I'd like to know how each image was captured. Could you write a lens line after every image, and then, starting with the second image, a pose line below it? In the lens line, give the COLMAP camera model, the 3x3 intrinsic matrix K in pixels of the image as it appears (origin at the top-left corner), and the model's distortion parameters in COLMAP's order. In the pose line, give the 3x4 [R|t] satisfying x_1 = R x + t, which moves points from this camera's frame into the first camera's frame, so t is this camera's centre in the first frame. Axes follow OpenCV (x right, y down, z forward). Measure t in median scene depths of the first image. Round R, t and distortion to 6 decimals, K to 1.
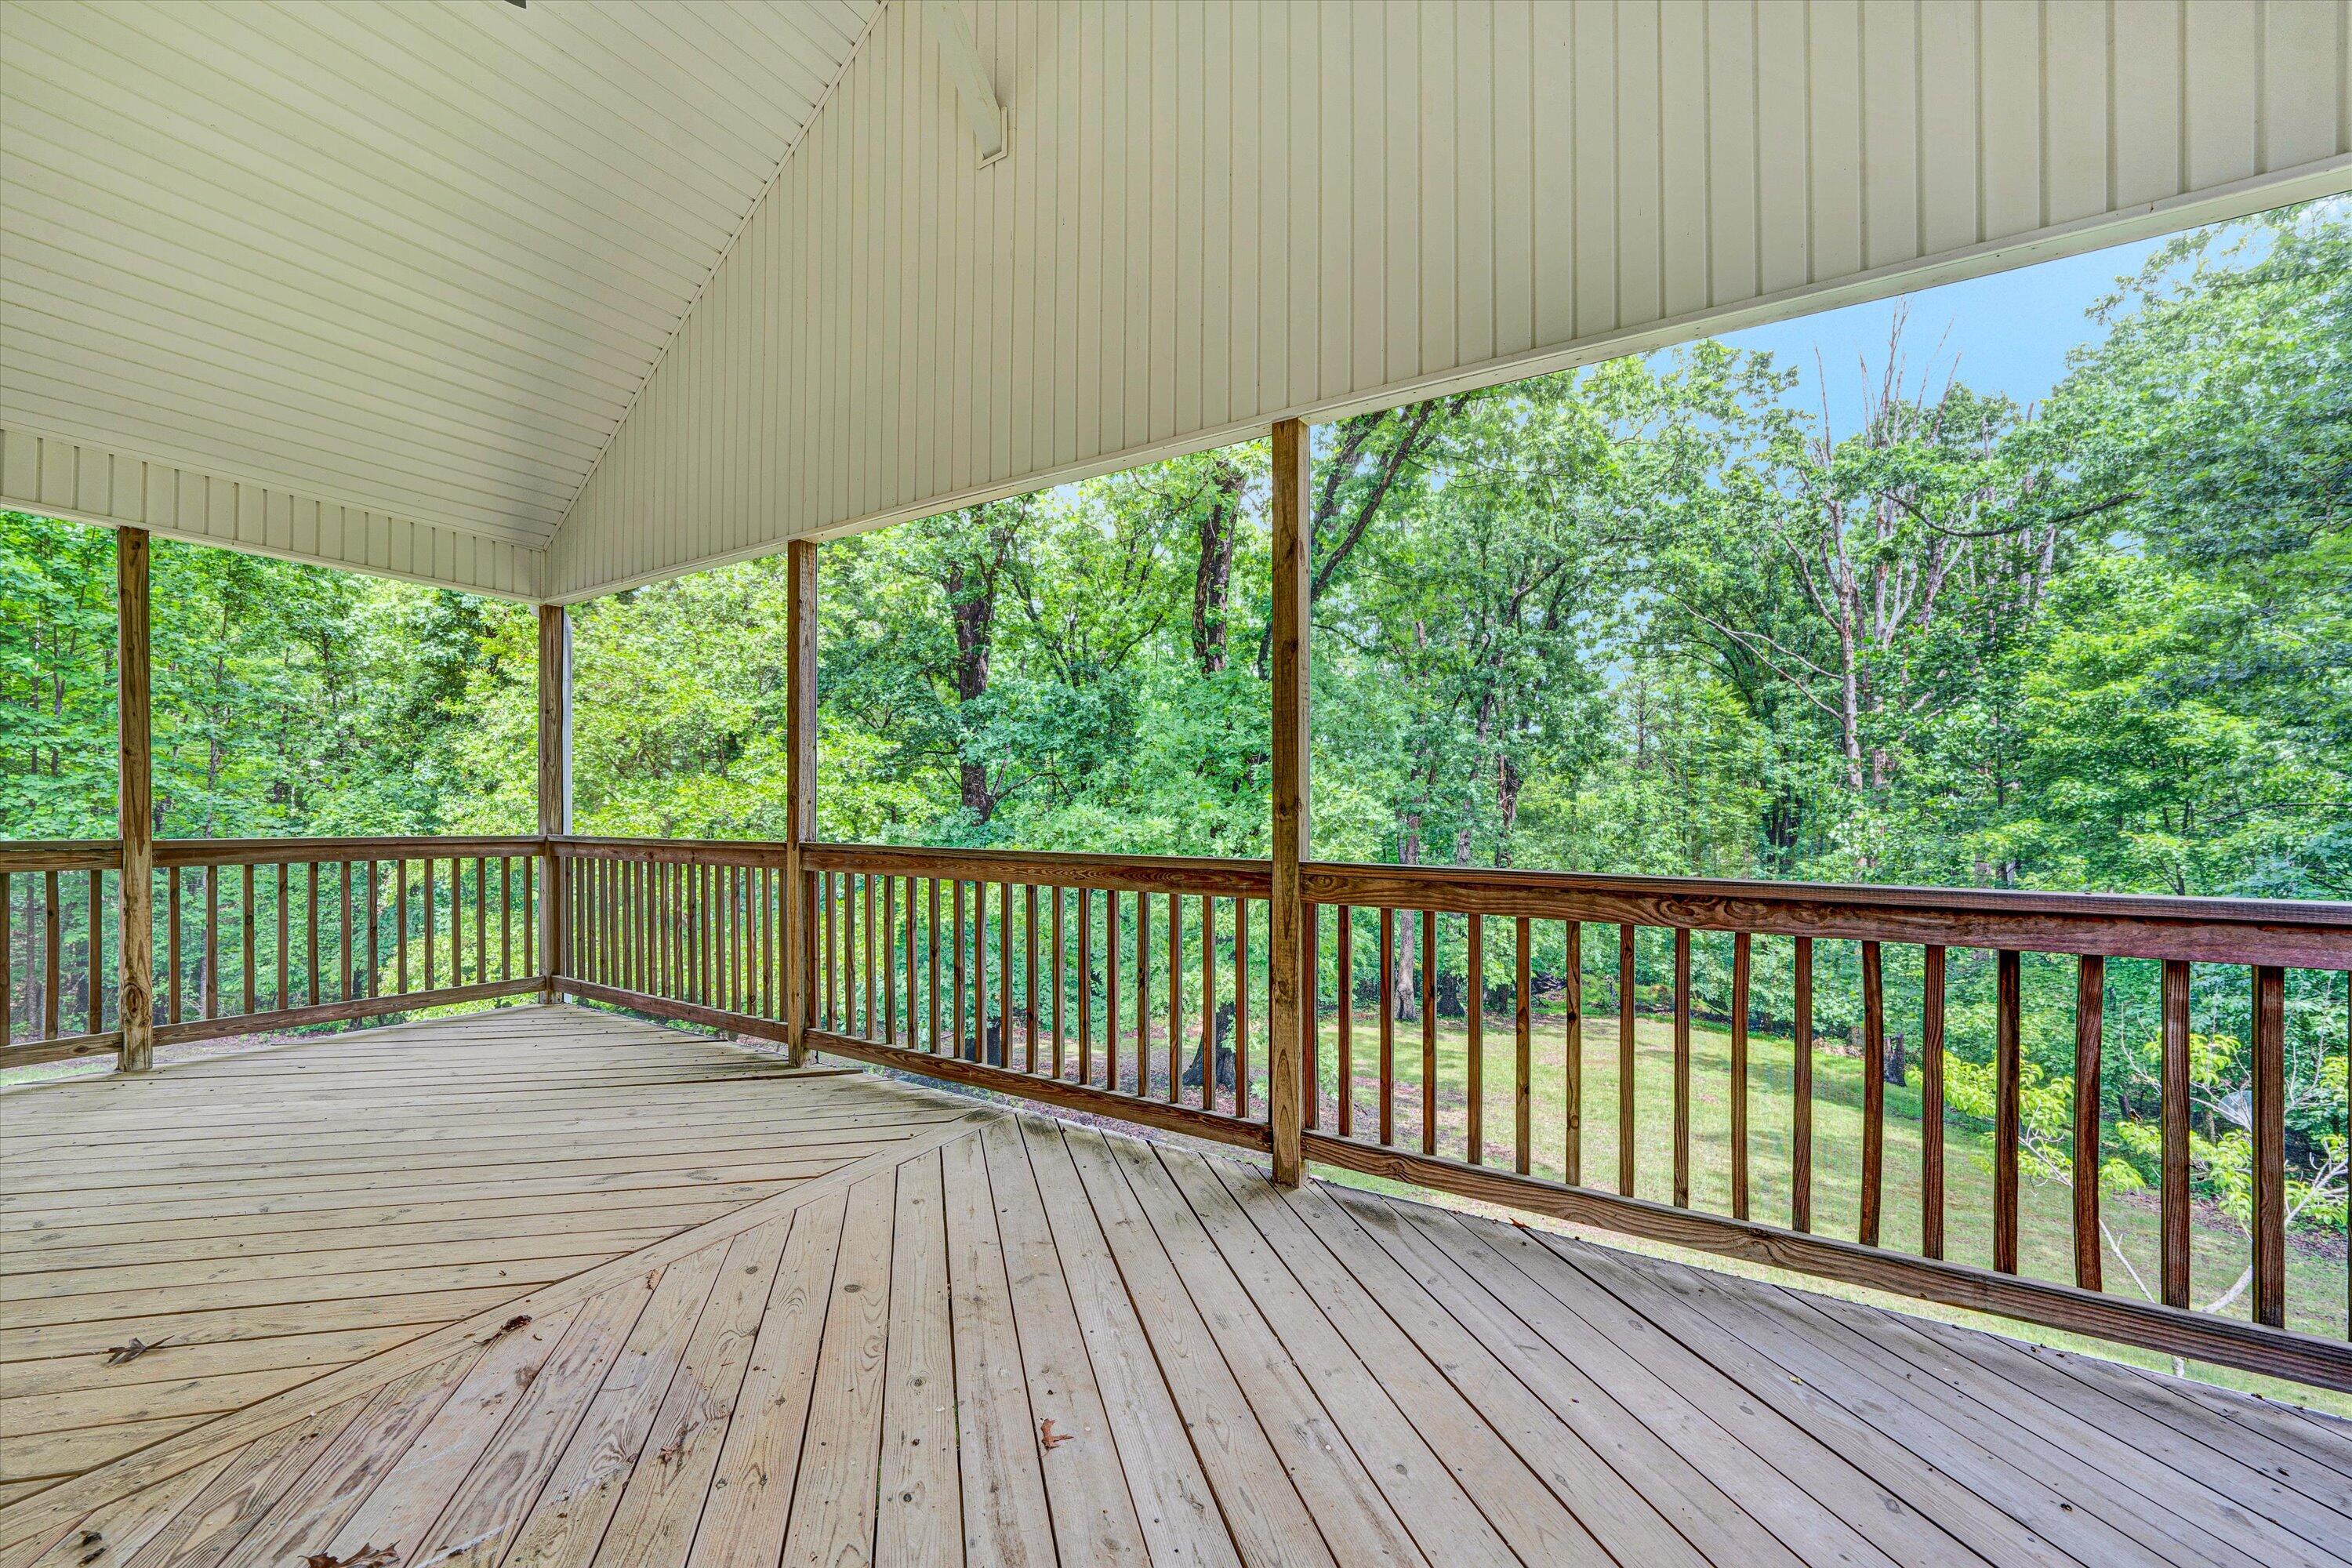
lens RADIAL K [[929.0, 0, 1125.5], [0, 929.0, 816.8], [0, 0, 1]] dist [0.001099, 0.000160]
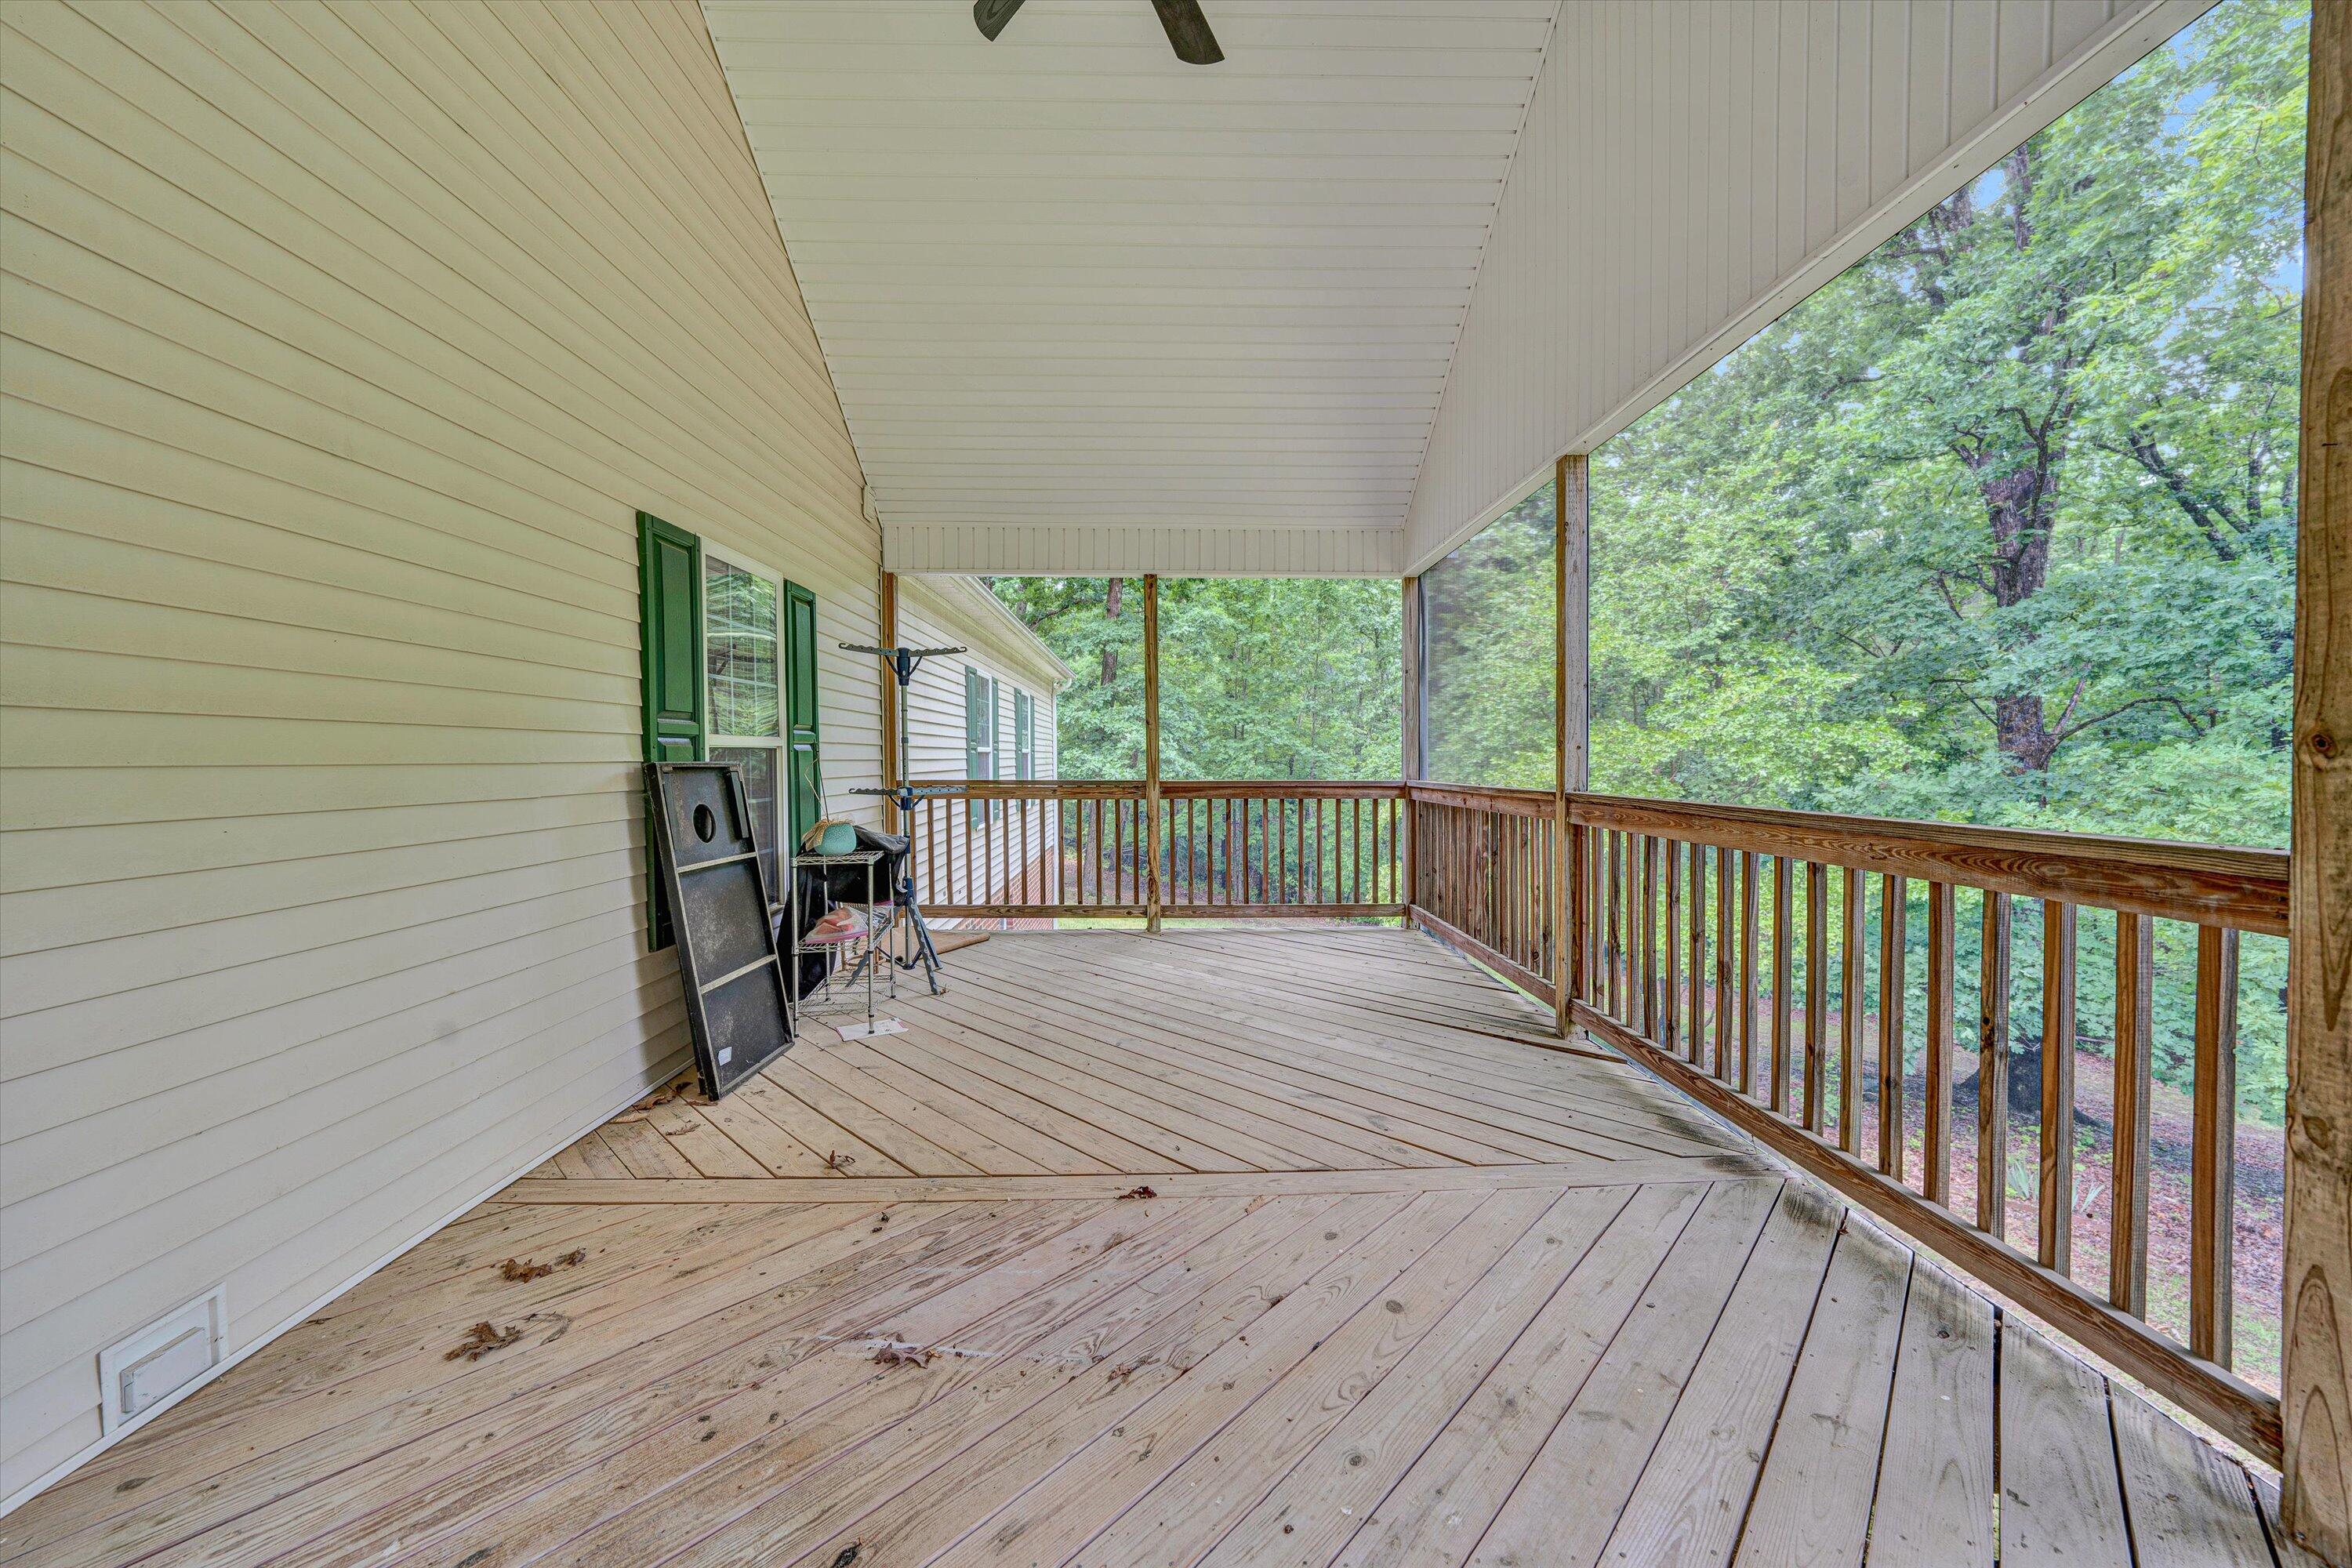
lens RADIAL K [[886.4, 0, 1185.5], [0, 886.4, 783.1], [0, 0, 1]] dist [-0.000828, 0.000780]
pose [[0.573912, 0.015305, -0.818774, 0.142750], [0.001414, 0.999805, 0.019680, 0.000780], [0.818916, -0.012453, 0.573778, 0.199155]]
